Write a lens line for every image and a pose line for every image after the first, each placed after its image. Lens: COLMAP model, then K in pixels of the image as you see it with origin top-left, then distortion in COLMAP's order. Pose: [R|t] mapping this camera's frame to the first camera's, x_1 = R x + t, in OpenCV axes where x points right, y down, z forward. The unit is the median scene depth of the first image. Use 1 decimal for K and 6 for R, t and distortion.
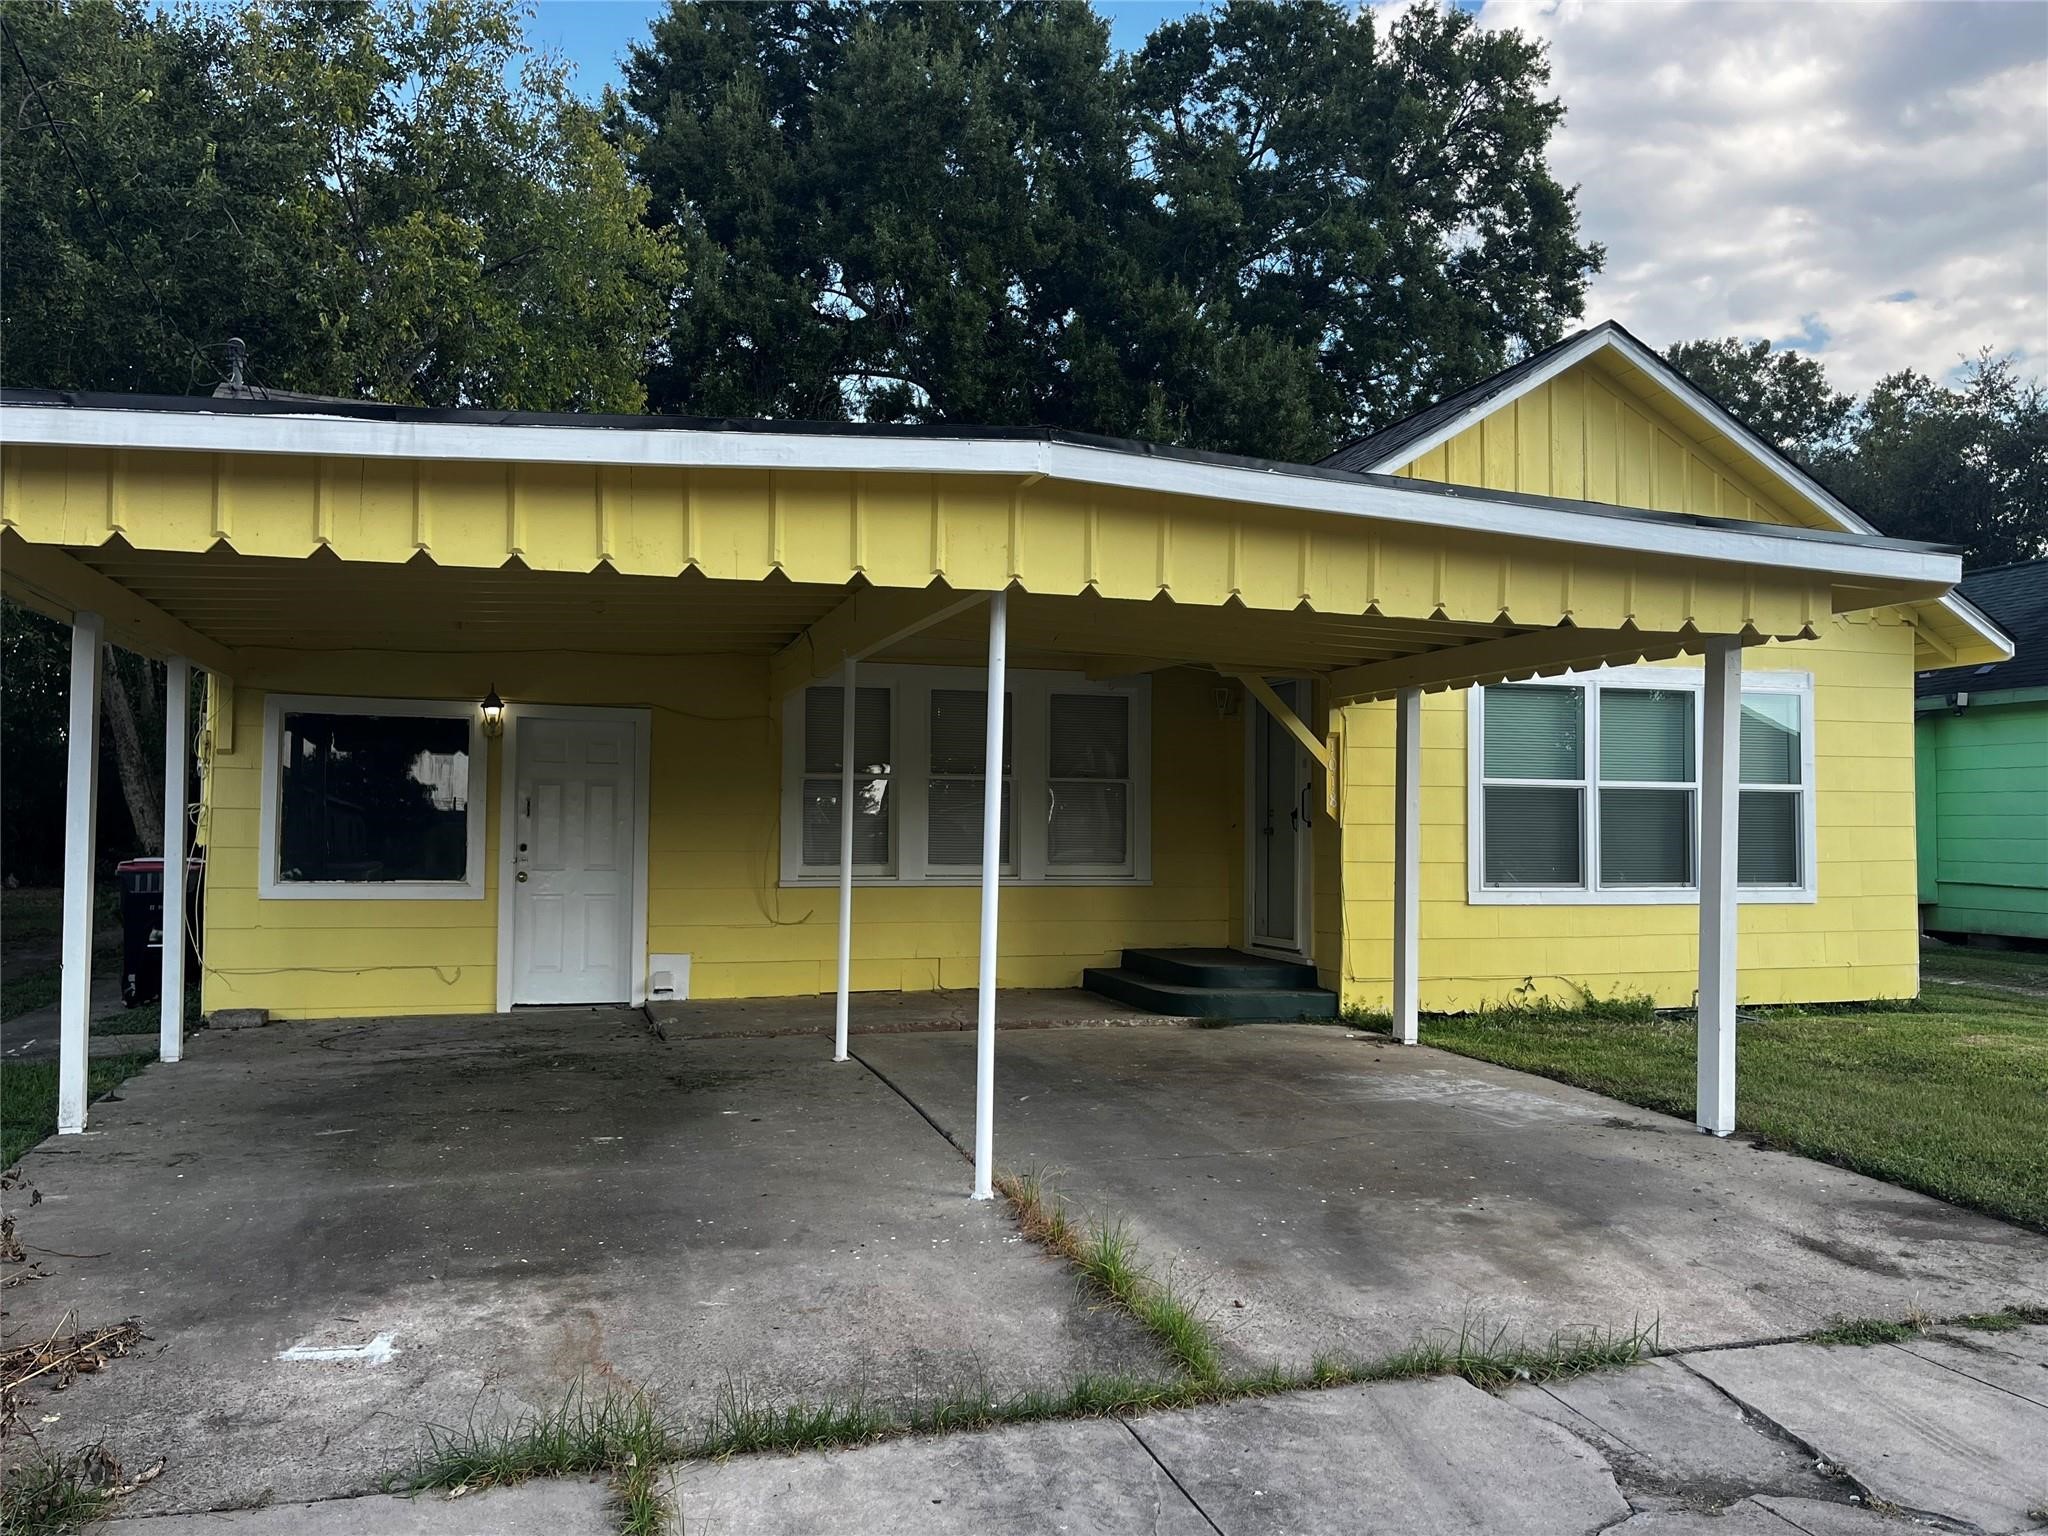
lens RADIAL K [[1622.5, 0, 1030.2], [0, 1622.5, 778.6], [0, 0, 1]] dist [-0.007906, -0.000287]
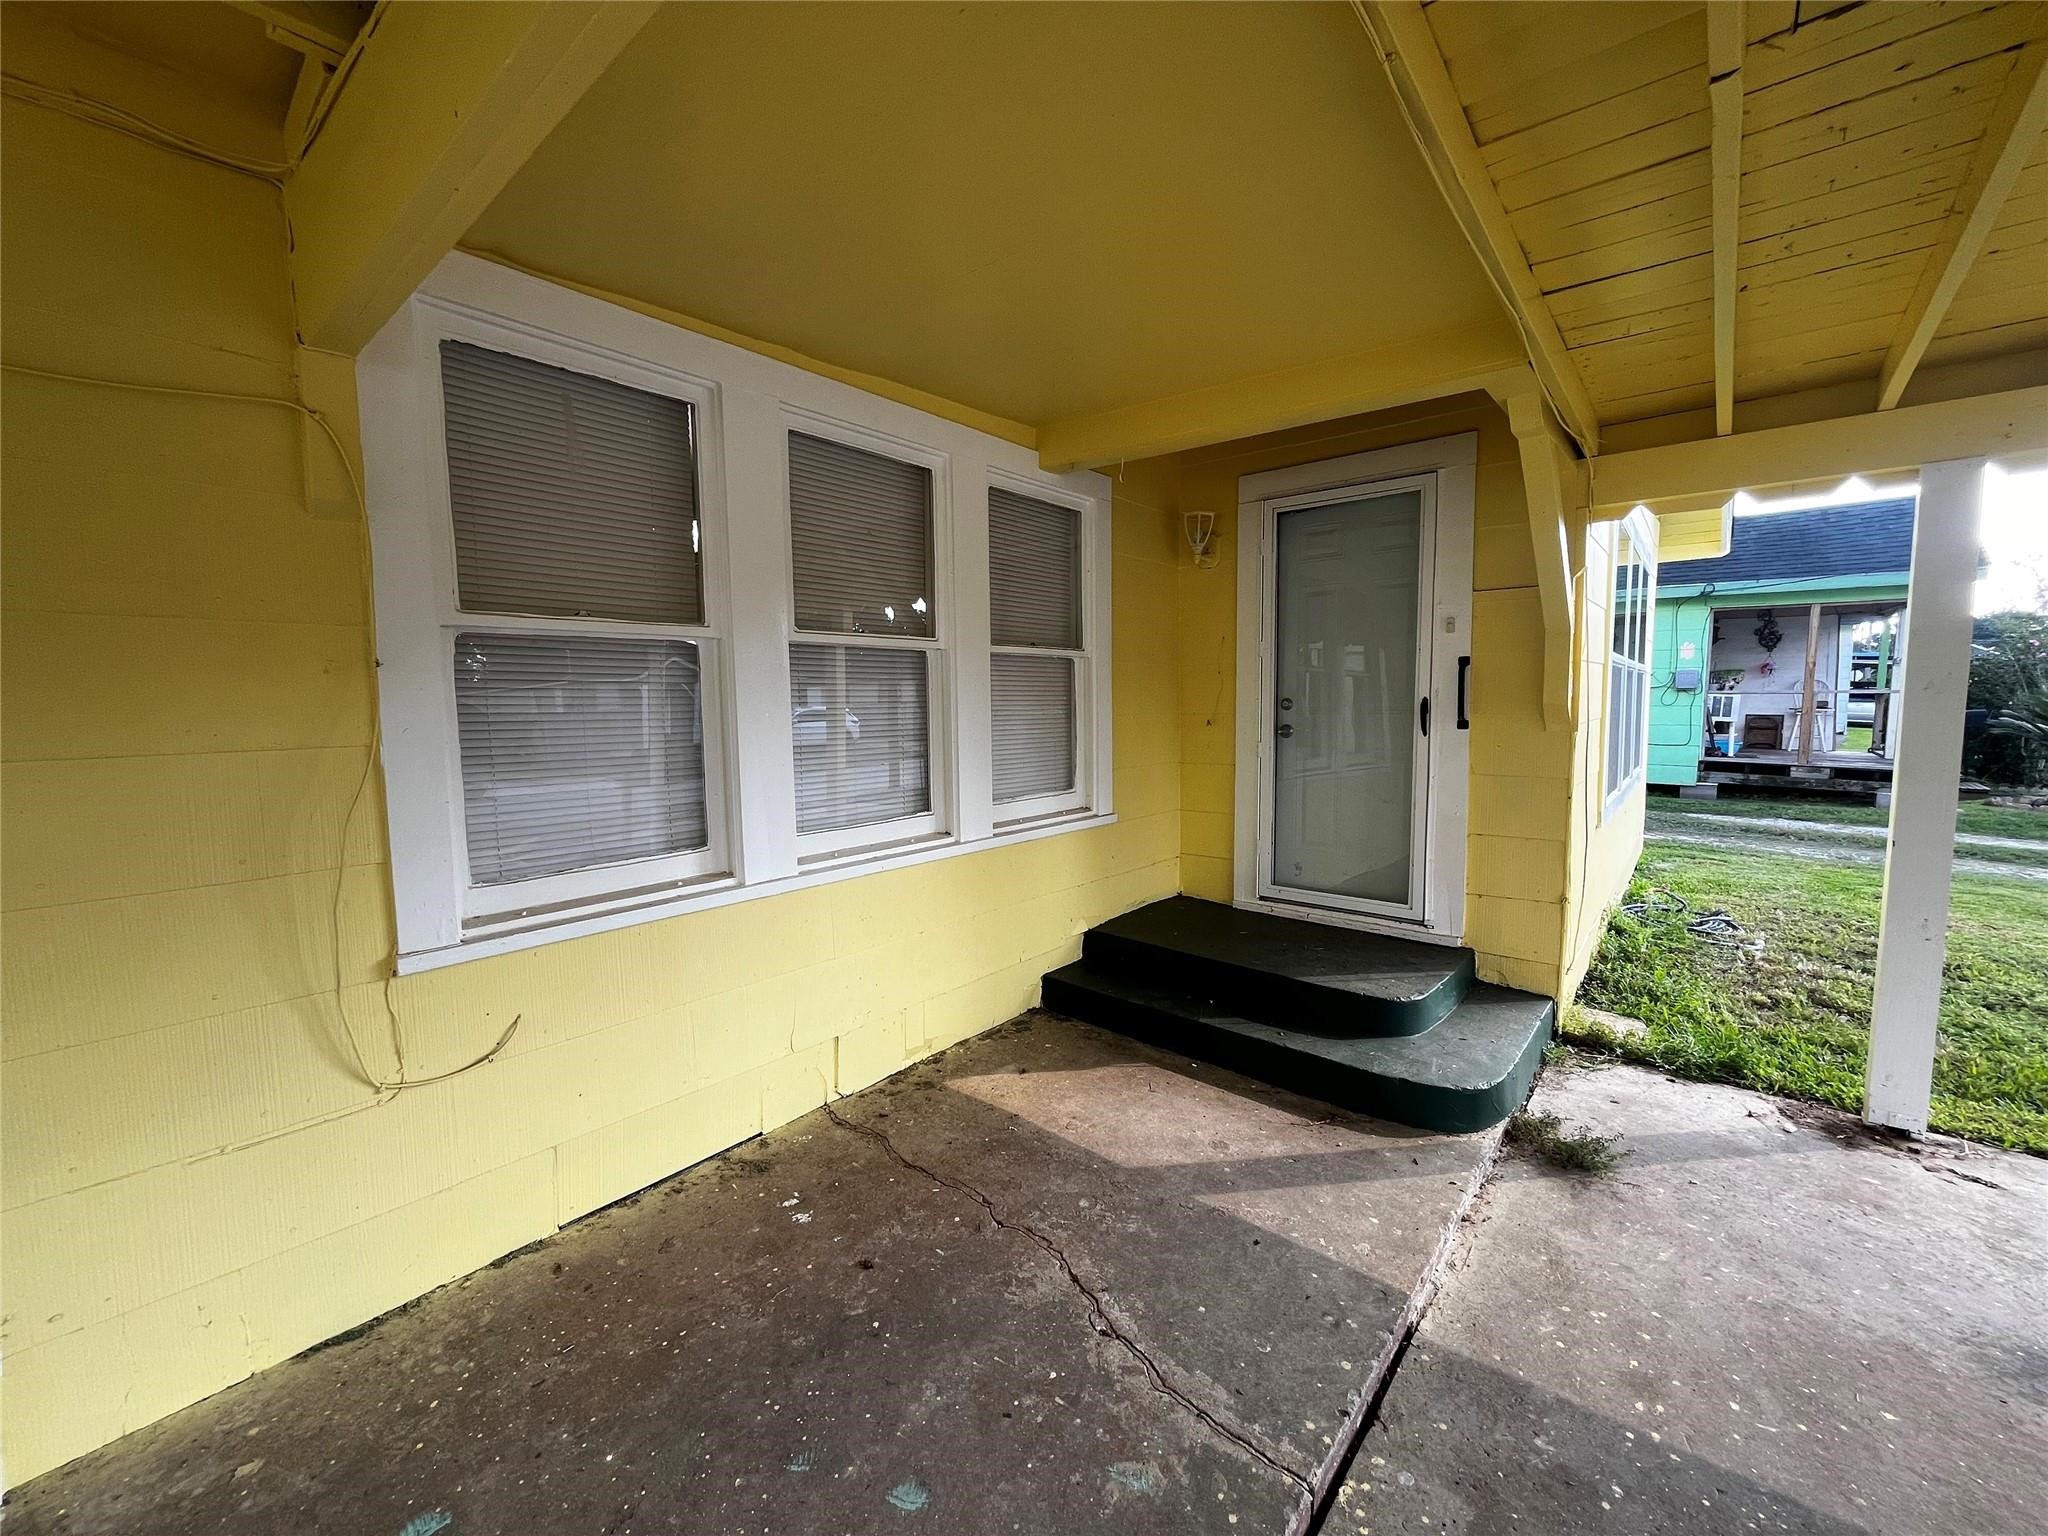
lens RADIAL K [[836.1, 0, 1016.6], [0, 836.1, 765.1], [0, 0, 1]] dist [-0.001460, 0.000164]
pose [[0.852146, -0.060117, 0.519840, -0.137185], [0.000977, 0.993560, 0.113301, 0.008298], [-0.523303, -0.096041, 0.846717, 0.822338]]
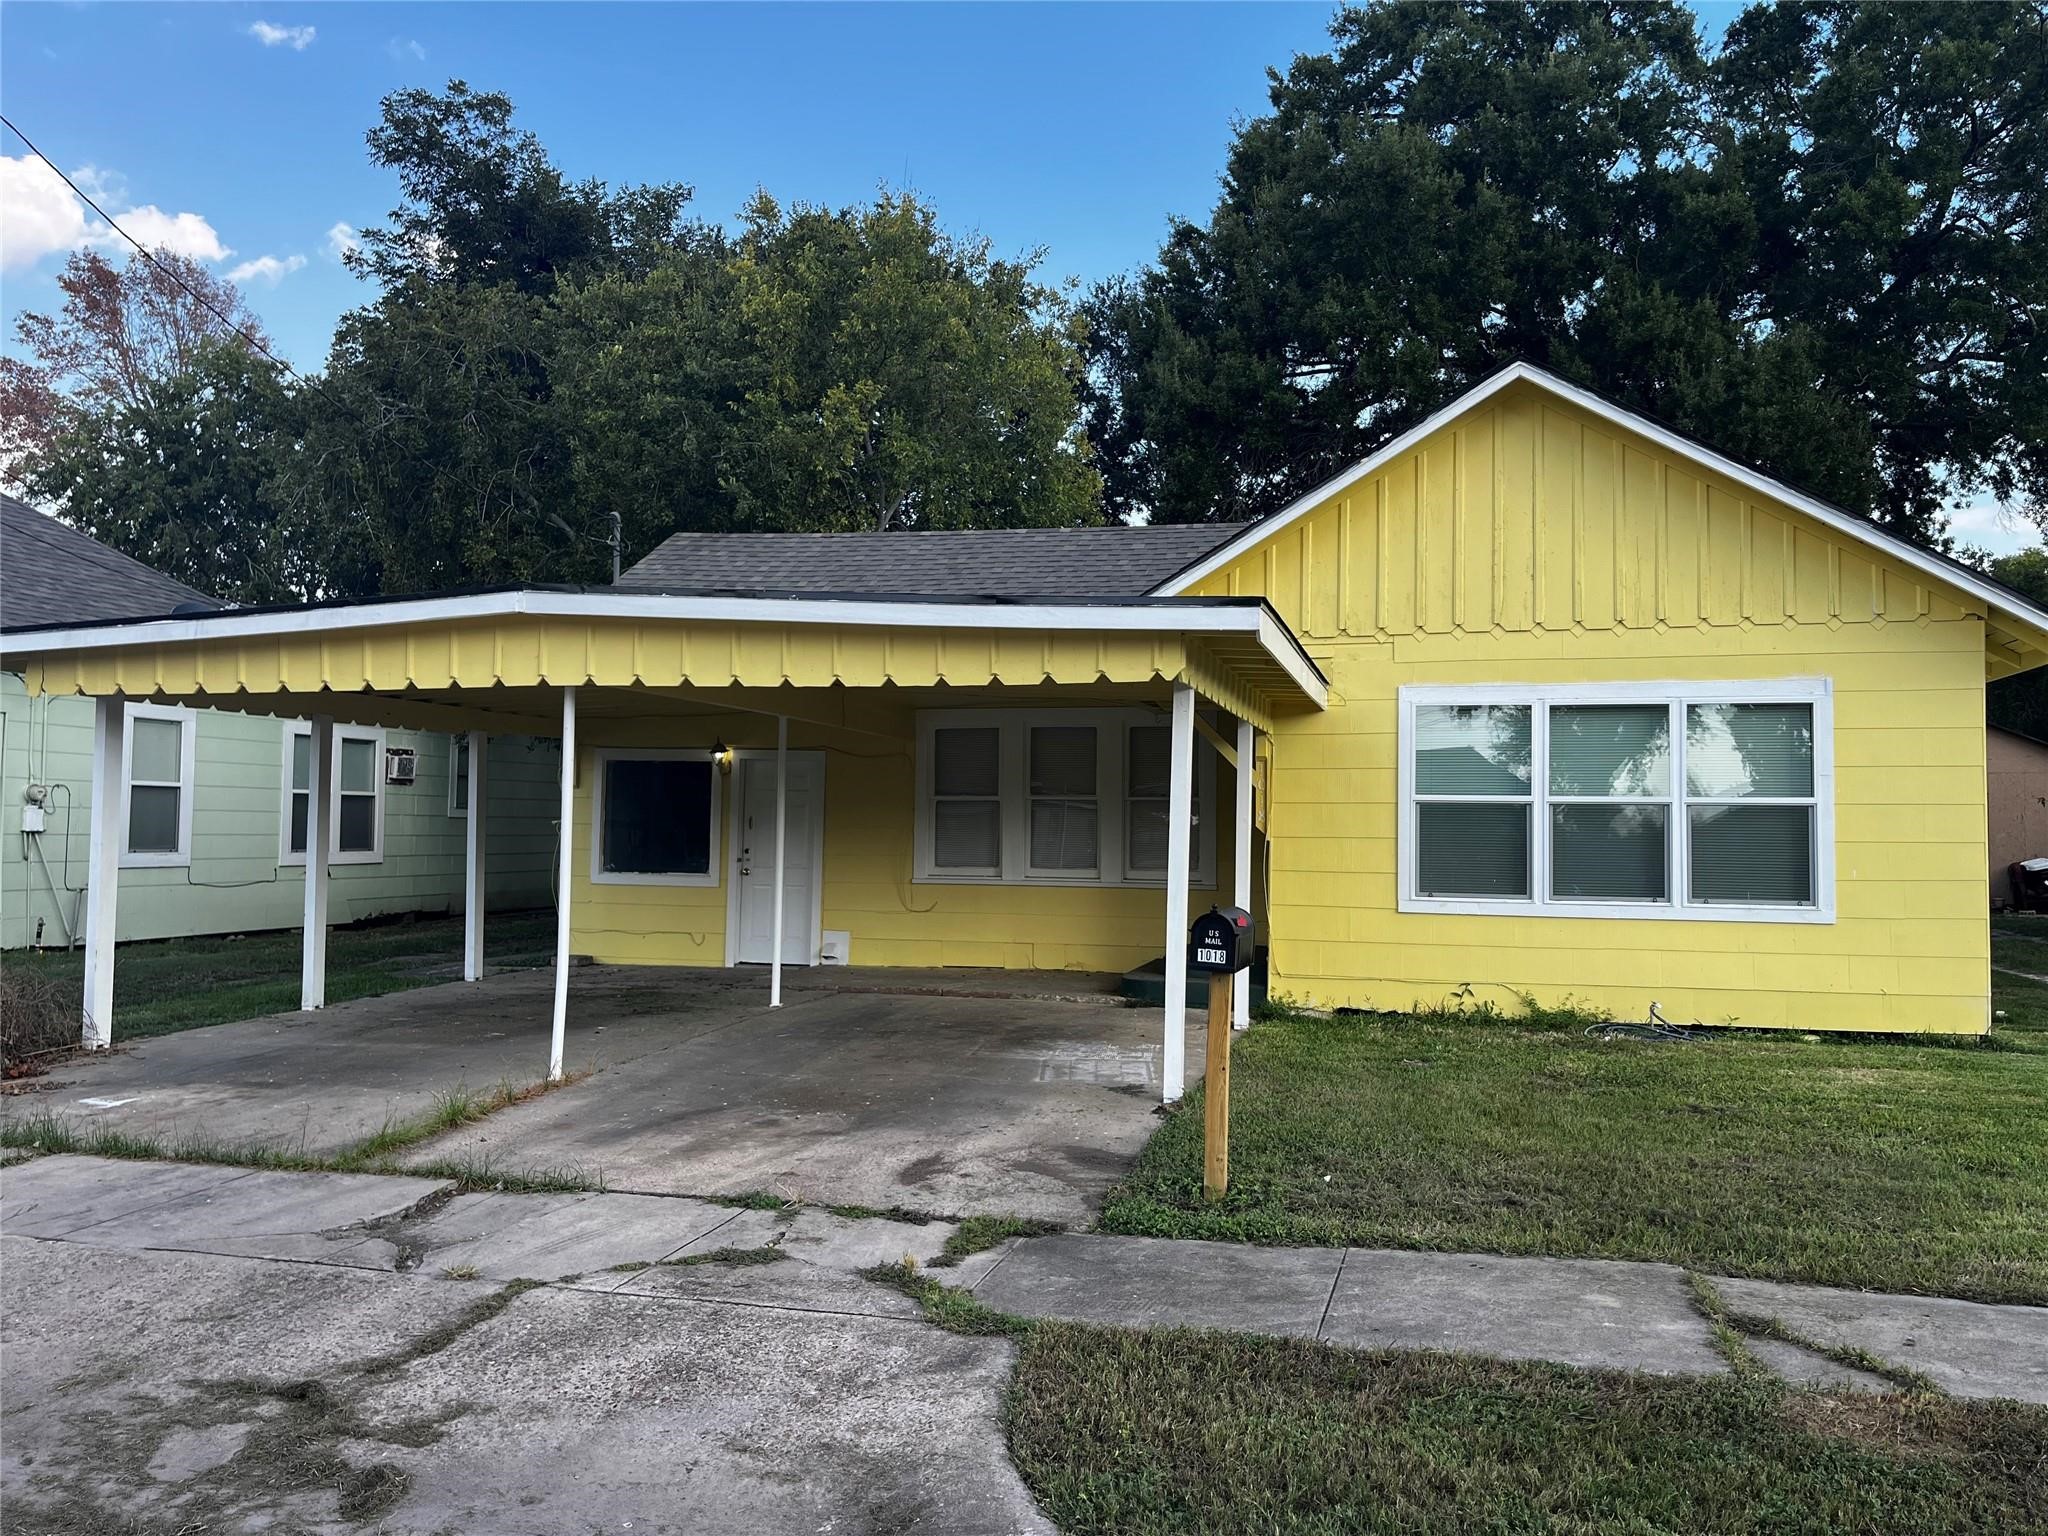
lens RADIAL K [[1535.5, 0, 1033.5], [0, 1535.5, 768.1], [0, 0, 1]] dist [-0.002793, -0.008304]
pose [[0.846460, -0.019265, -0.532103, 0.602901], [0.013049, 0.999796, -0.015439, -0.005737], [0.532292, 0.006125, 0.846539, 0.002746]]
